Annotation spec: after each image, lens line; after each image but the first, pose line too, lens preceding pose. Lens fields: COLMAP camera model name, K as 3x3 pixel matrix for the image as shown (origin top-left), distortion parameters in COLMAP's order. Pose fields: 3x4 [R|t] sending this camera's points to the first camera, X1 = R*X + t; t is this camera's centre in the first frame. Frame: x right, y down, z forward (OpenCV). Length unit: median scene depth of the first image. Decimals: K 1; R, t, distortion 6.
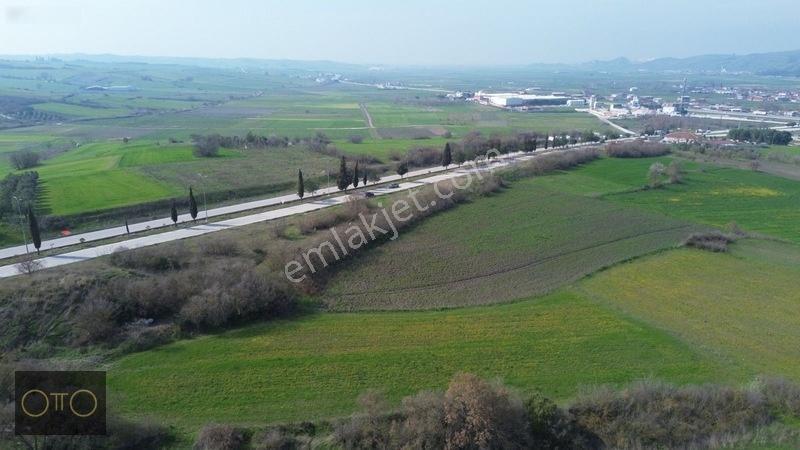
lens RADIAL K [[564.1, 0, 399.4], [0, 564.1, 221.7], [0, 0, 1]] dist [0.075209, -0.069852]
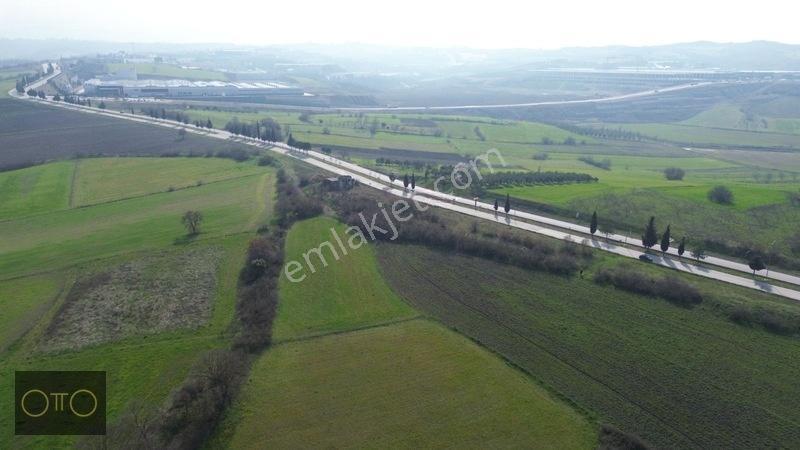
lens RADIAL K [[564.1, 0, 397.9], [0, 564.1, 223.6], [0, 0, 1]] dist [0.075209, -0.069852]
pose [[-0.074255, 0.279221, -0.957351, 0.228790], [-0.276982, 0.916455, 0.288777, -0.067098], [0.958002, 0.286613, 0.009288, 0.133183]]
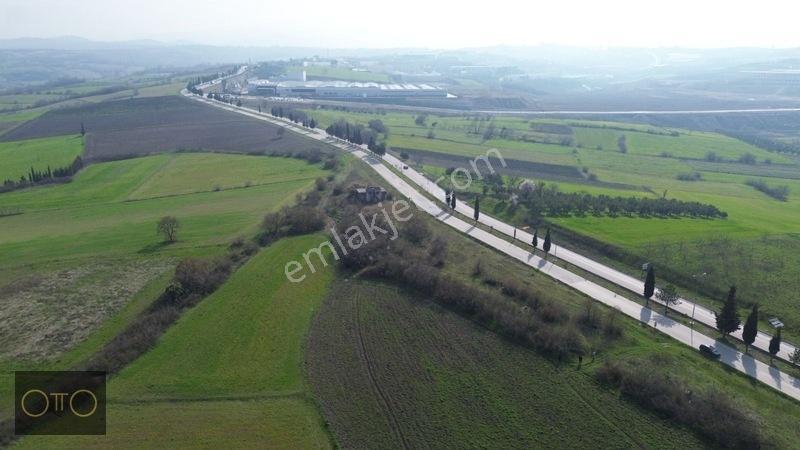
lens RADIAL K [[564.1, 0, 397.6], [0, 564.1, 224.6], [0, 0, 1]] dist [0.075209, -0.069852]
pose [[-0.397420, 0.253759, -0.881852, 0.153238], [-0.251963, 0.893891, 0.370774, -0.080049], [0.882367, 0.369547, -0.291312, 0.200110]]
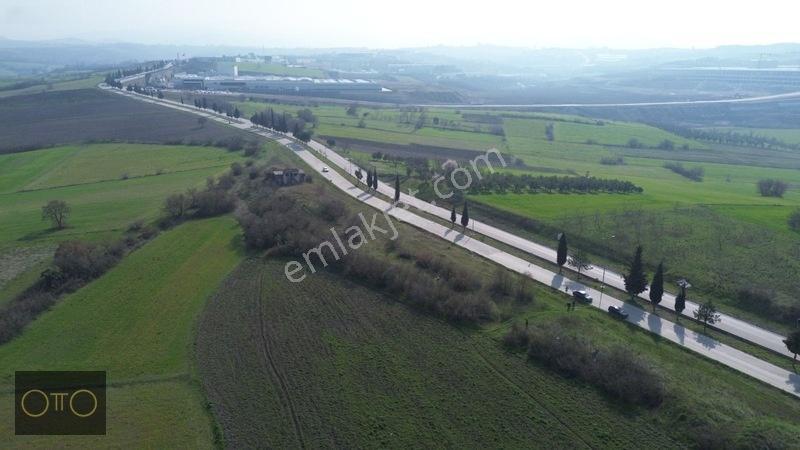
lens RADIAL K [[564.1, 0, 397.2], [0, 564.1, 225.7], [0, 0, 1]] dist [0.075209, -0.069852]
pose [[-0.304854, 0.262730, -0.915444, 0.142261], [-0.262481, 0.900795, 0.345935, -0.070853], [0.915515, 0.345746, -0.205650, 0.211799]]
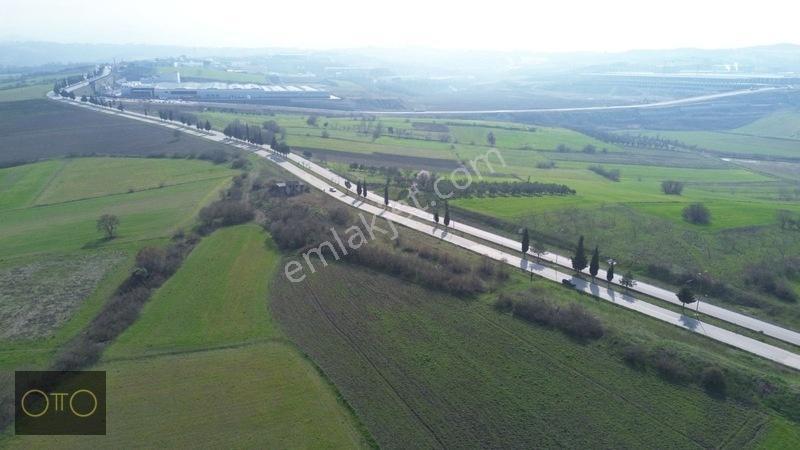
lens RADIAL K [[564.1, 0, 396.9], [0, 564.1, 225.3], [0, 0, 1]] dist [0.075209, -0.069852]
pose [[-0.187442, 0.271531, -0.944000, 0.202375], [-0.273375, 0.908645, 0.315643, -0.083274], [0.943468, 0.317231, -0.096088, 0.194129]]
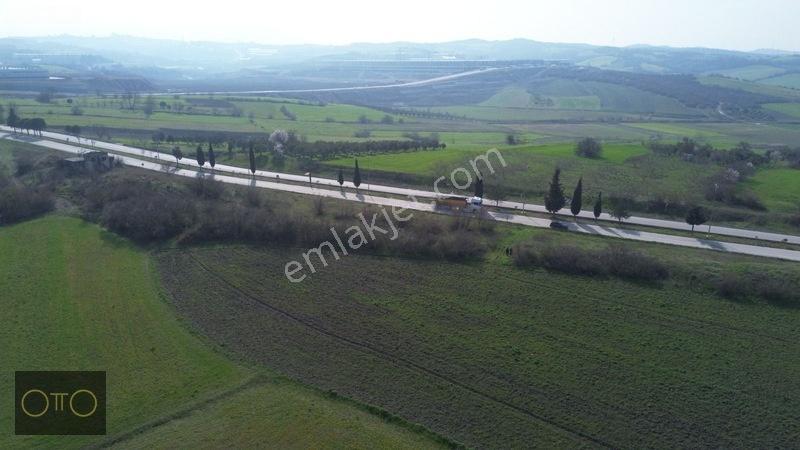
lens RADIAL K [[564.1, 0, 403.0], [0, 564.1, 228.9], [0, 0, 1]] dist [0.075209, -0.069852]
pose [[0.282103, 0.275147, -0.919082, 0.138802], [-0.265016, 0.943065, 0.200983, -0.033657], [0.922054, 0.186874, 0.338960, 0.136846]]
